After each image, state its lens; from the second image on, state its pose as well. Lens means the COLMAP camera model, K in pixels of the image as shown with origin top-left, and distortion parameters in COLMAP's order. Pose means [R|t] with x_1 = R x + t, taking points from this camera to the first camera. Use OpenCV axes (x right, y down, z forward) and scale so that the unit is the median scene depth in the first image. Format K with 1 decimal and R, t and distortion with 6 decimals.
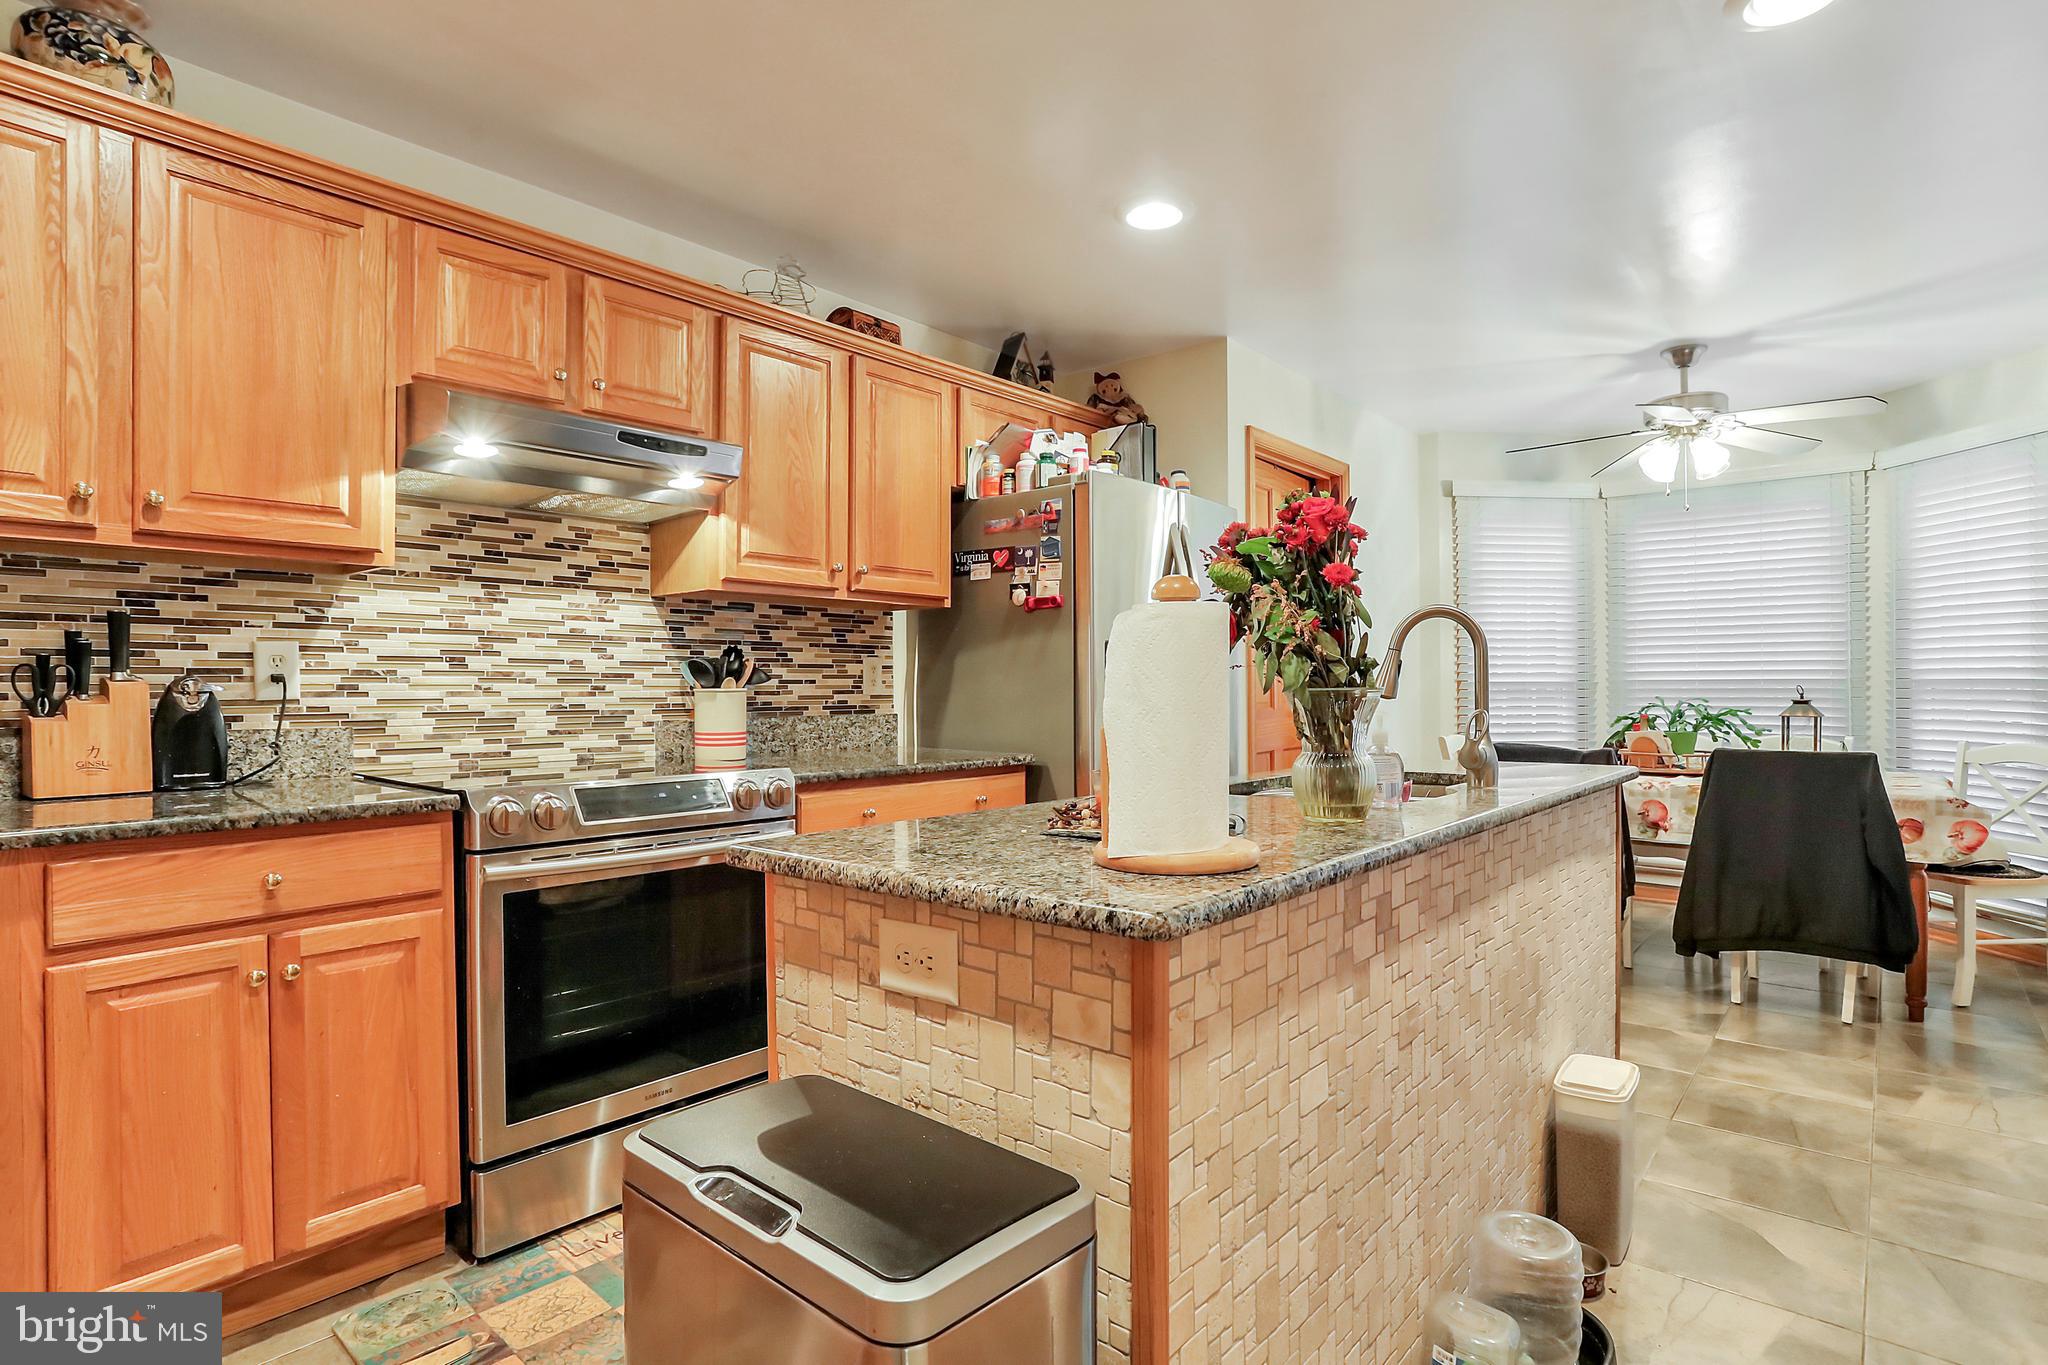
lens RADIAL K [[1071.2, 0, 1023.4], [0, 1071.2, 687.4], [0, 0, 1]] dist [-0.027435, 0.002889]
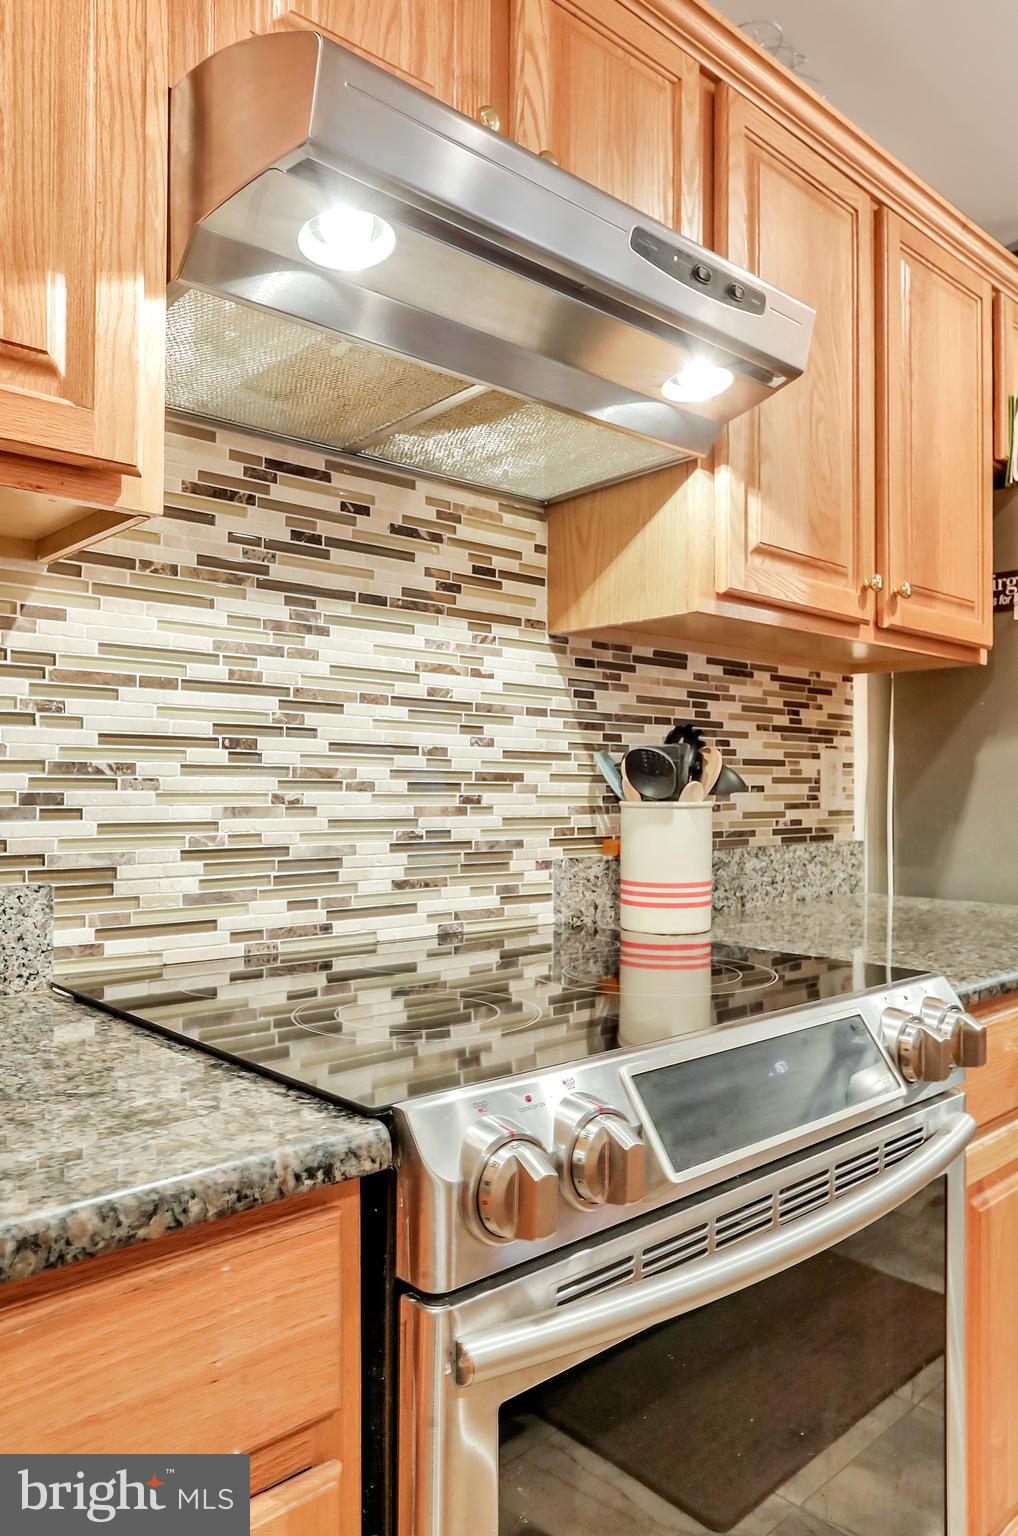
lens RADIAL K [[1089.3, 0, 518.3], [0, 1089.3, 783.5], [0, 0, 1]] dist [-0.009373, 0.011508]
pose [[0.993749, 0.006771, -0.111429, -0.319958], [-0.007322, 0.999963, -0.004538, -0.005486], [0.111394, 0.005326, 0.993762, 0.465297]]
